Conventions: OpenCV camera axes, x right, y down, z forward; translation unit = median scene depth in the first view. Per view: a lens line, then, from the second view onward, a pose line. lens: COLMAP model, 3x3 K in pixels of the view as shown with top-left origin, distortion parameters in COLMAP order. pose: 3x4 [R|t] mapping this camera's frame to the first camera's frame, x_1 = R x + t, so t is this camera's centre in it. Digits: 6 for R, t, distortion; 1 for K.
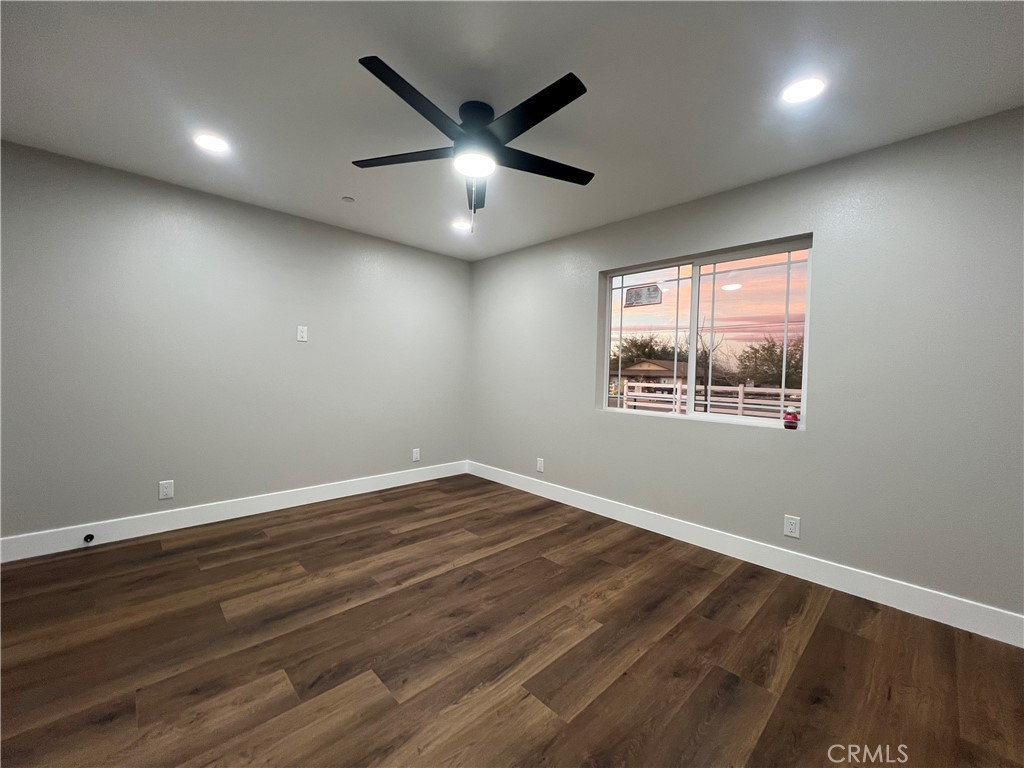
lens RADIAL K [[410.7, 0, 509.9], [0, 410.7, 370.7], [0, 0, 1]] dist [-0.000948, 0.000286]
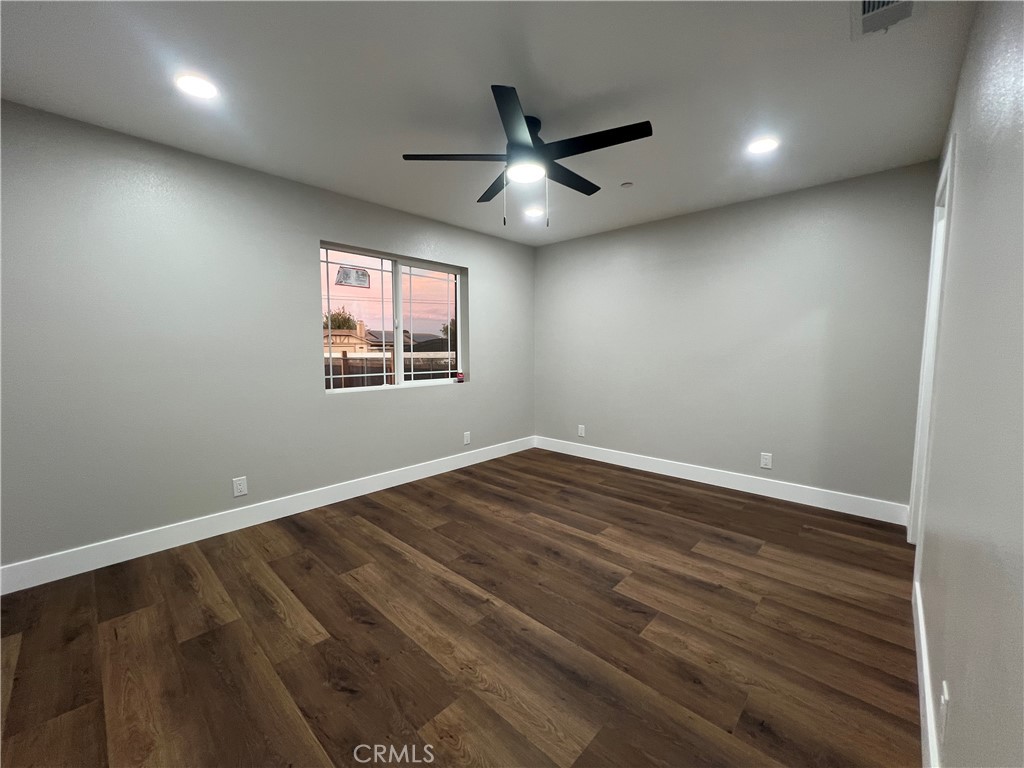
lens RADIAL K [[408.8, 0, 509.0], [0, 408.8, 382.6], [0, 0, 1]] dist [-0.001964, 0.000245]
pose [[-0.054472, -0.108053, 0.992652, -1.062472], [-0.000994, 0.994133, 0.108160, -0.043502], [-0.998515, 0.004905, -0.054260, 0.965462]]
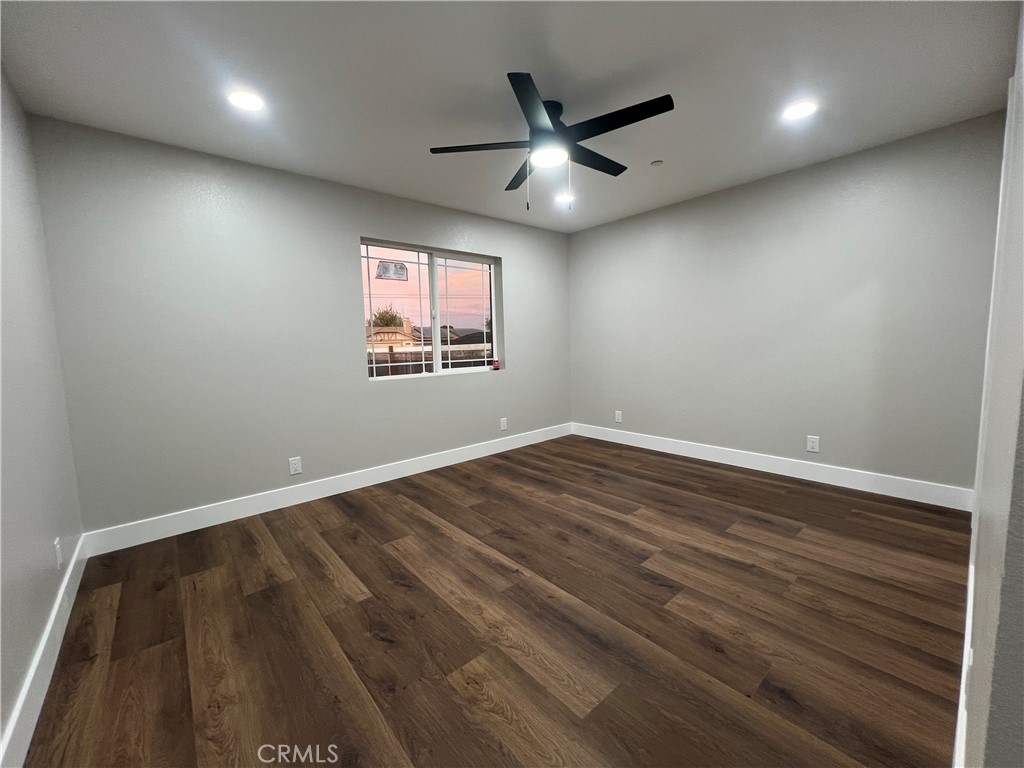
lens RADIAL K [[408.8, 0, 509.0], [0, 408.8, 382.6], [0, 0, 1]] dist [-0.001964, 0.000245]
pose [[0.050408, -0.124424, 0.990948, -1.099110], [0.028808, 0.991978, 0.123088, -0.018121], [-0.998313, 0.022343, 0.053588, 0.926513]]
